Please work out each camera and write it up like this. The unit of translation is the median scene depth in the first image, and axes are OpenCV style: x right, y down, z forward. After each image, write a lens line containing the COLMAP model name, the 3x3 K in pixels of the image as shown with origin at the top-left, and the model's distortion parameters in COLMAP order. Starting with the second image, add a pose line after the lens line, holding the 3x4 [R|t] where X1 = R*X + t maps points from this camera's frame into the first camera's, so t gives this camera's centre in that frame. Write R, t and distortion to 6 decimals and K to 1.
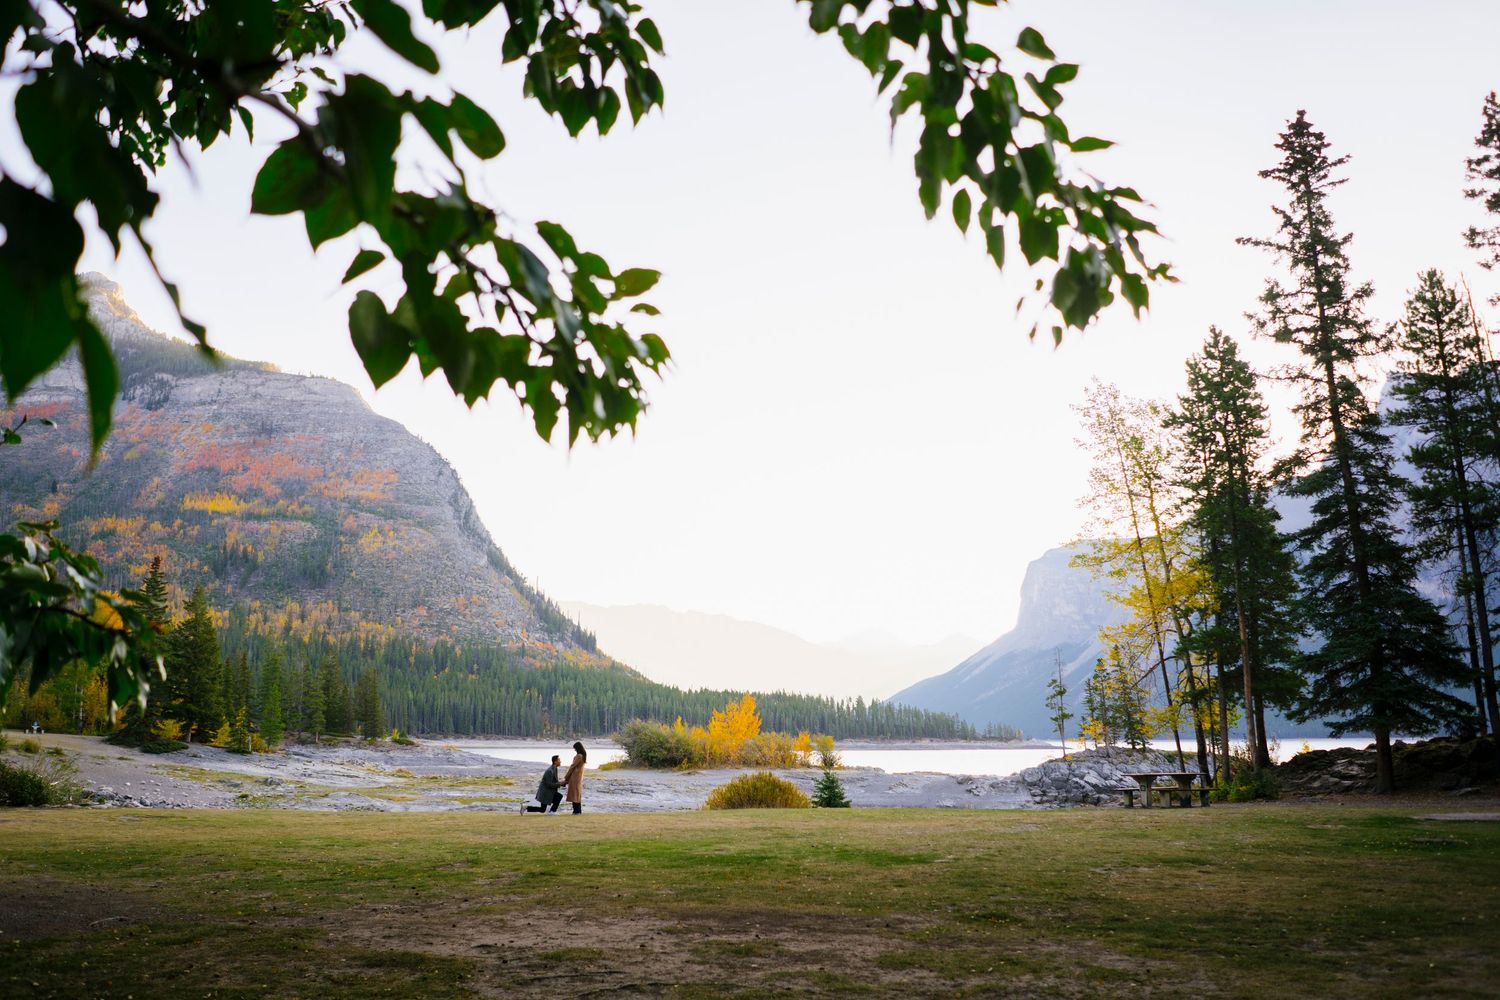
lens RADIAL K [[1170.7, 0, 746.0], [0, 1170.7, 497.9], [0, 0, 1]] dist [-0.081387, 0.016010]
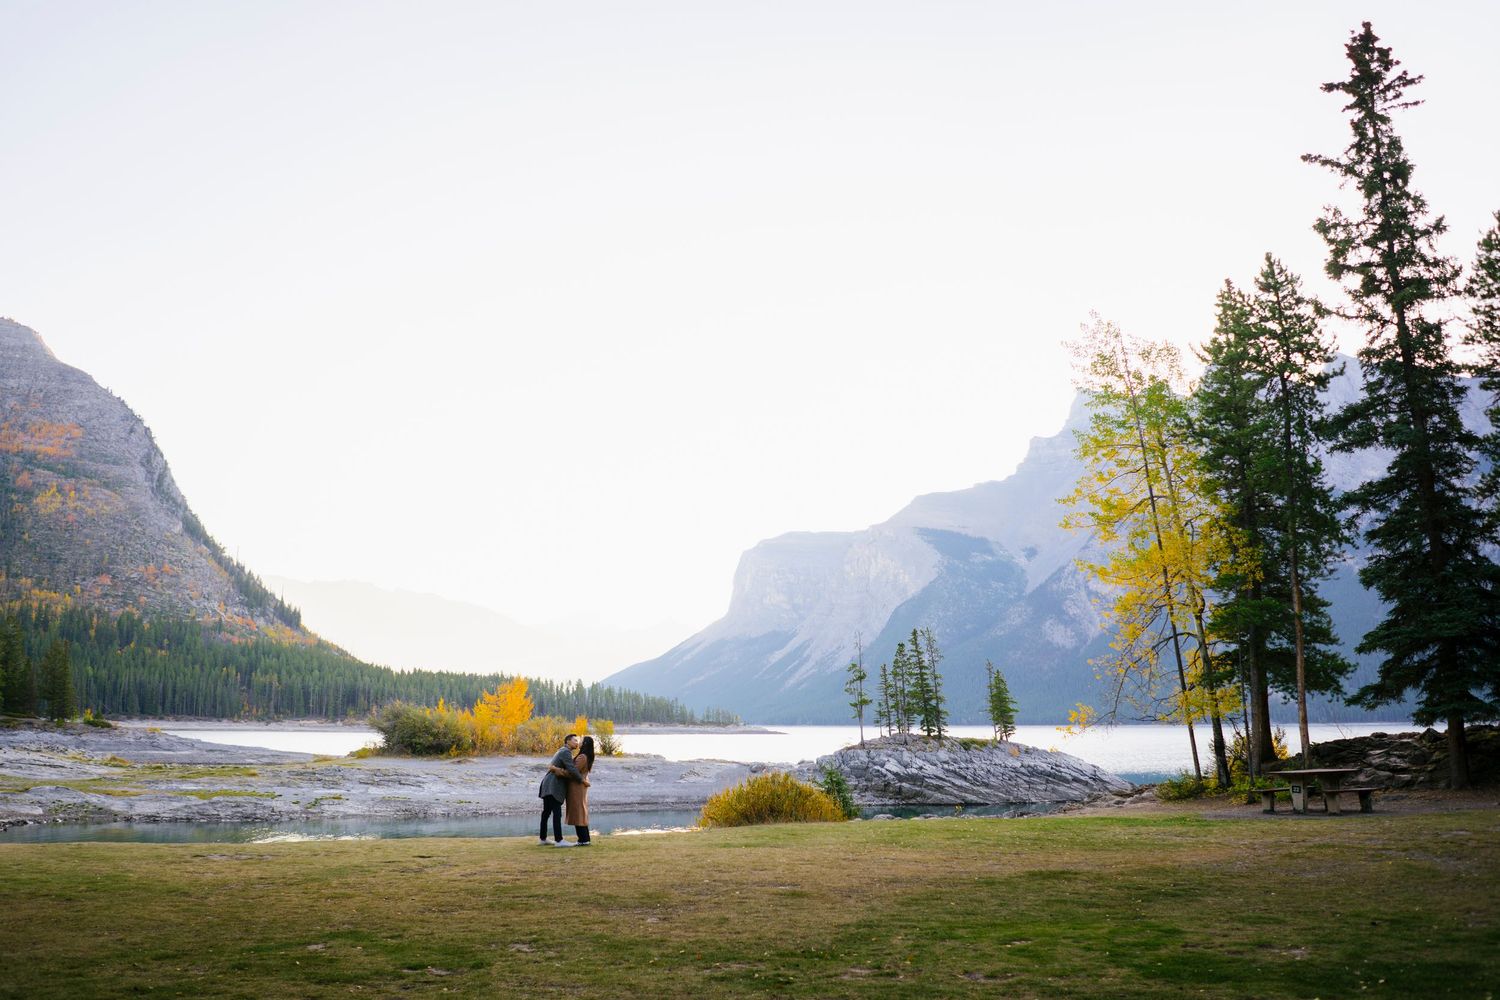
lens RADIAL K [[1170.7, 0, 746.0], [0, 1170.7, 497.9], [0, 0, 1]] dist [-0.081387, 0.016010]
pose [[0.970147, 0.045121, 0.238283, -0.006892], [-0.048335, 0.998802, 0.007657, 0.001868], [-0.237652, -0.018946, 0.971166, 0.009849]]
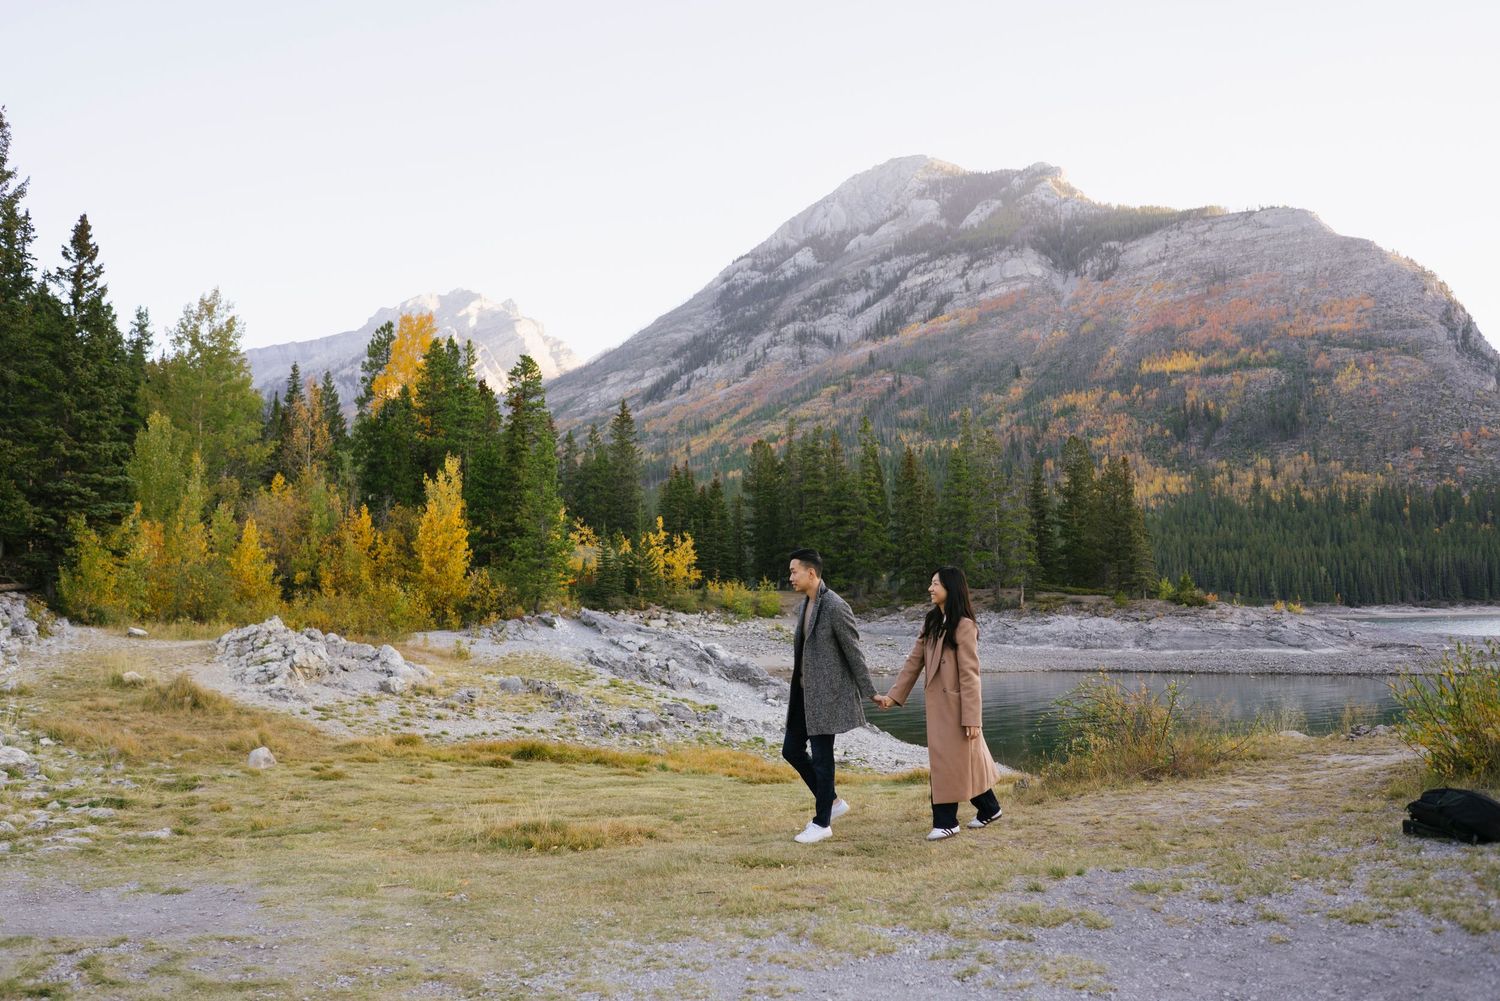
lens RADIAL K [[1201.7, 0, 746.5], [0, 1201.7, 505.1], [0, 0, 1]] dist [-0.148474, 0.021272]
pose [[0.675397, -0.073626, -0.733769, -0.012542], [0.154546, 0.987040, 0.043212, 0.025814], [0.721078, -0.142586, 0.678023, 0.114446]]
